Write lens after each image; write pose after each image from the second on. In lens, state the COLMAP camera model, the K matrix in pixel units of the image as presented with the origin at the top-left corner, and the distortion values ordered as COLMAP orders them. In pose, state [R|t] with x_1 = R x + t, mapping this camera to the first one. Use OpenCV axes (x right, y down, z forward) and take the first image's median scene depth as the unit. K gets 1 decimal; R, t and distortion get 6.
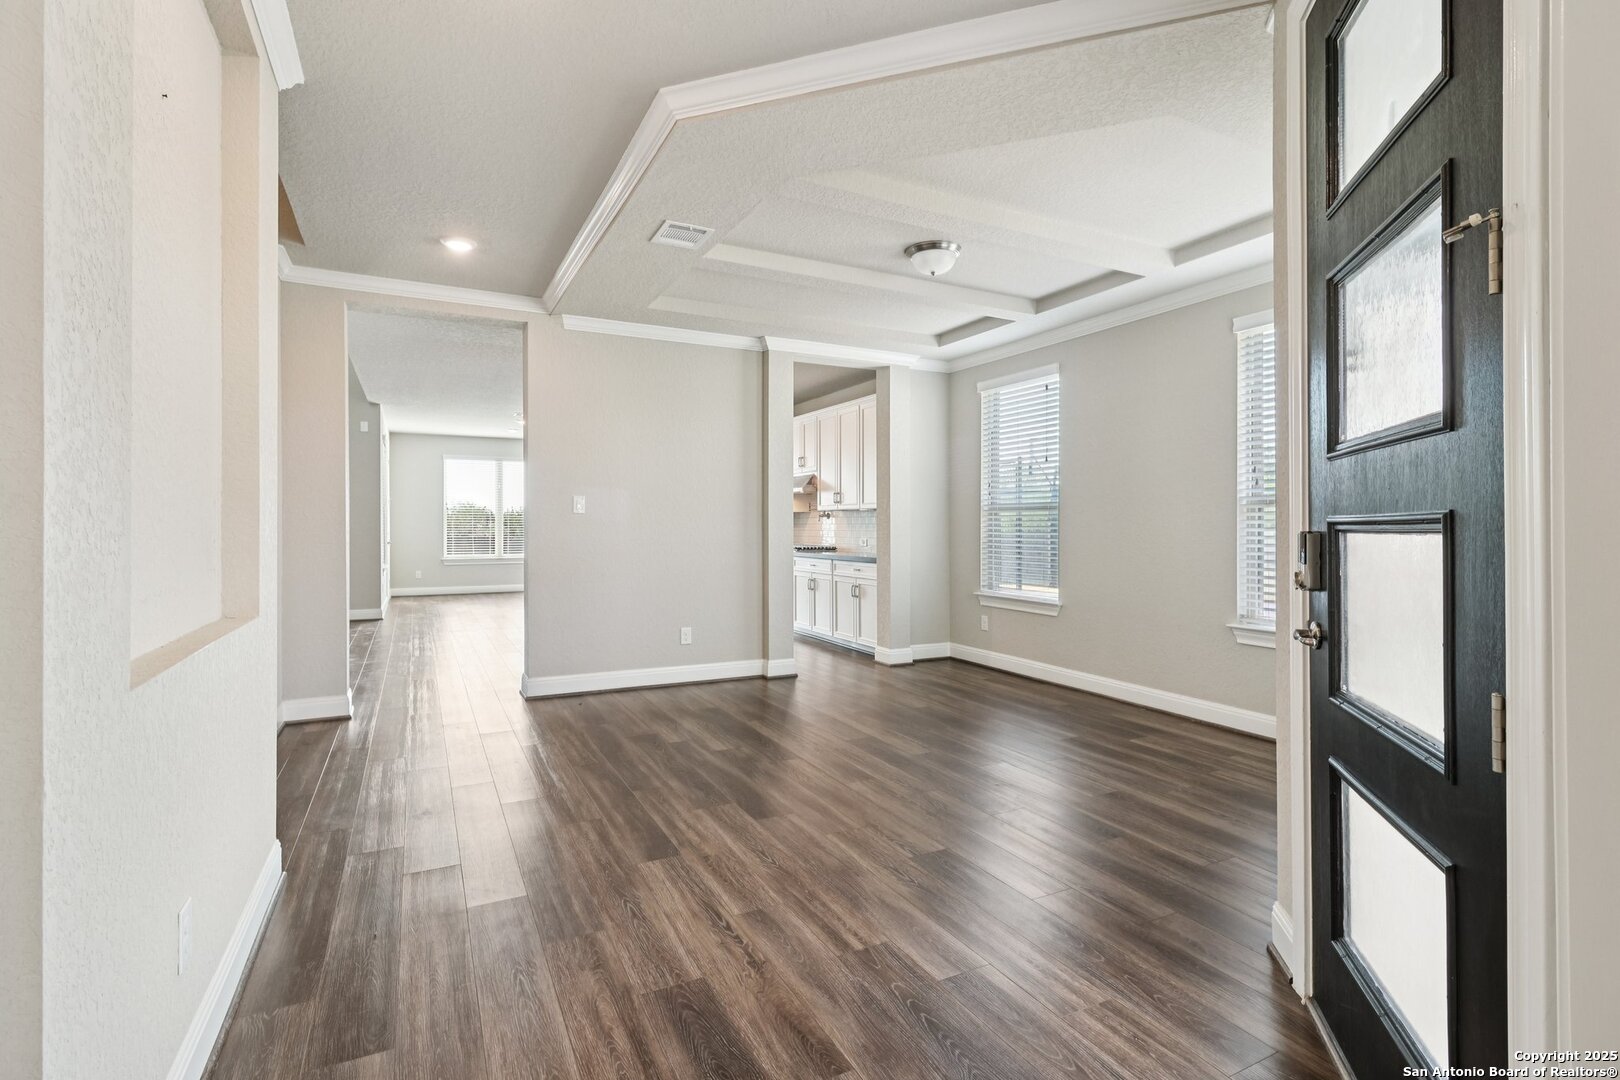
lens RADIAL K [[748.6, 0, 812.4], [0, 748.6, 528.5], [0, 0, 1]] dist [-0.002332, -0.000465]
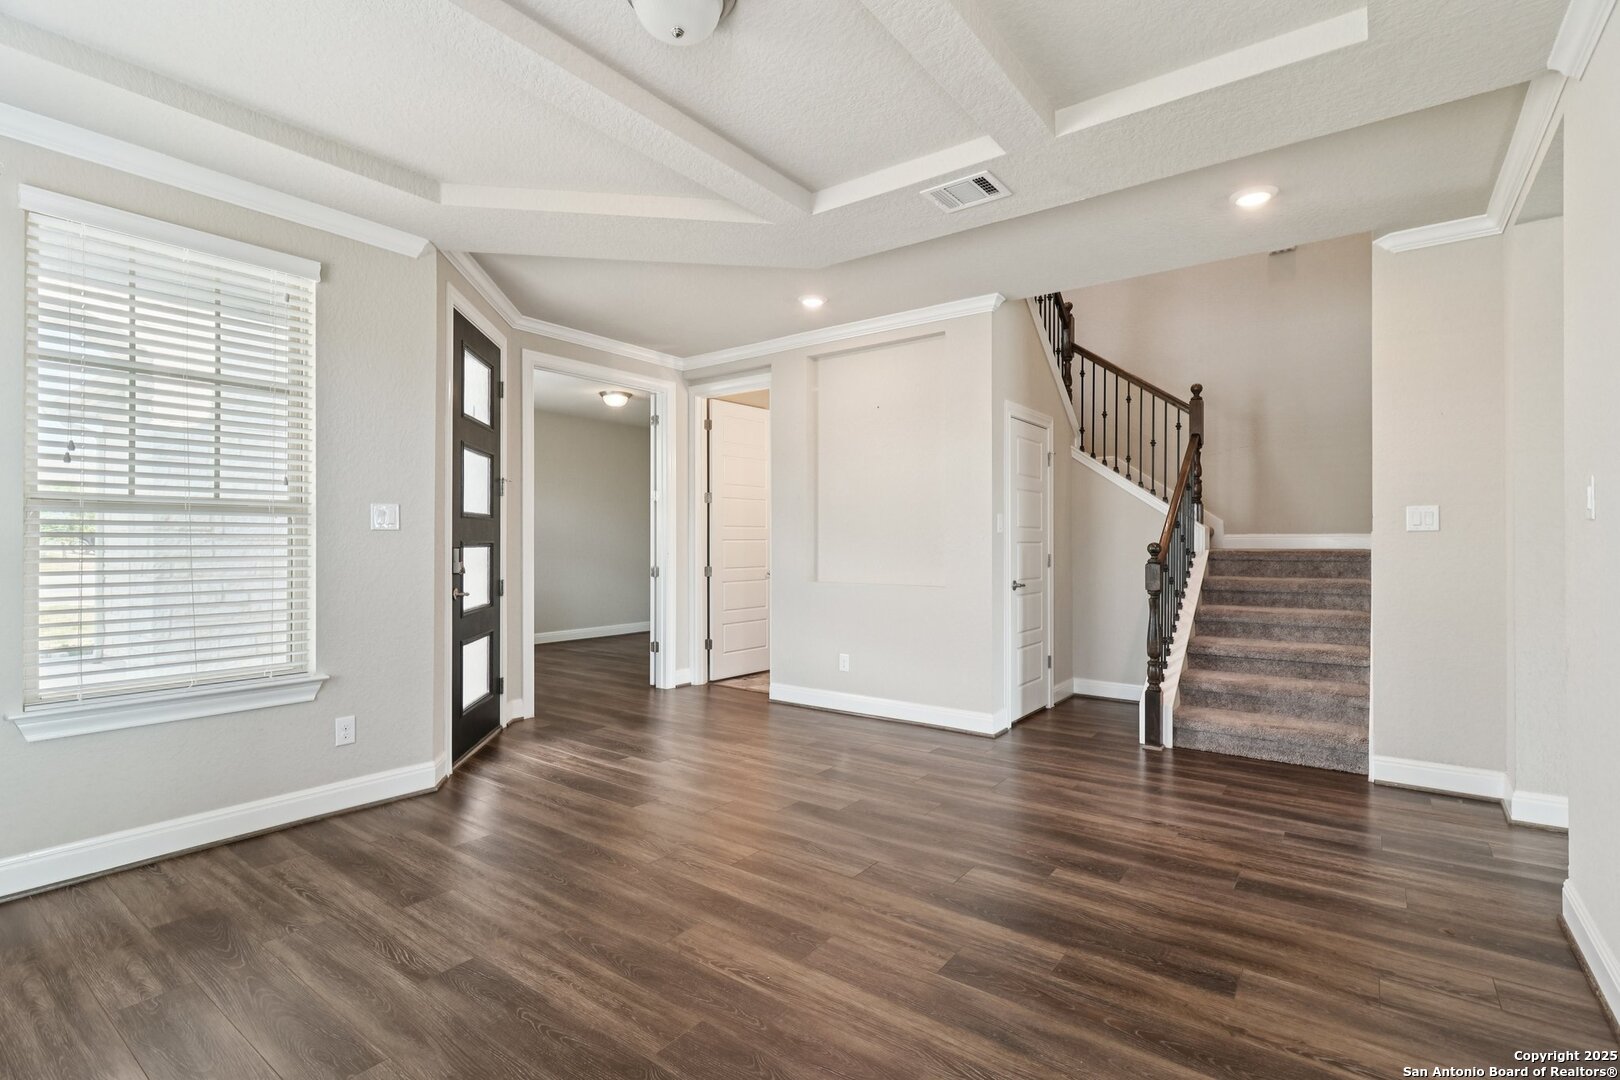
lens RADIAL K [[748.6, 0, 807.4], [0, 748.6, 541.3], [0, 0, 1]] dist [-0.002332, -0.000465]
pose [[-0.903430, -0.007306, -0.428673, 0.391186], [-0.005438, 0.999970, -0.005582, -0.005753], [0.428701, -0.002712, -0.903442, 1.939461]]
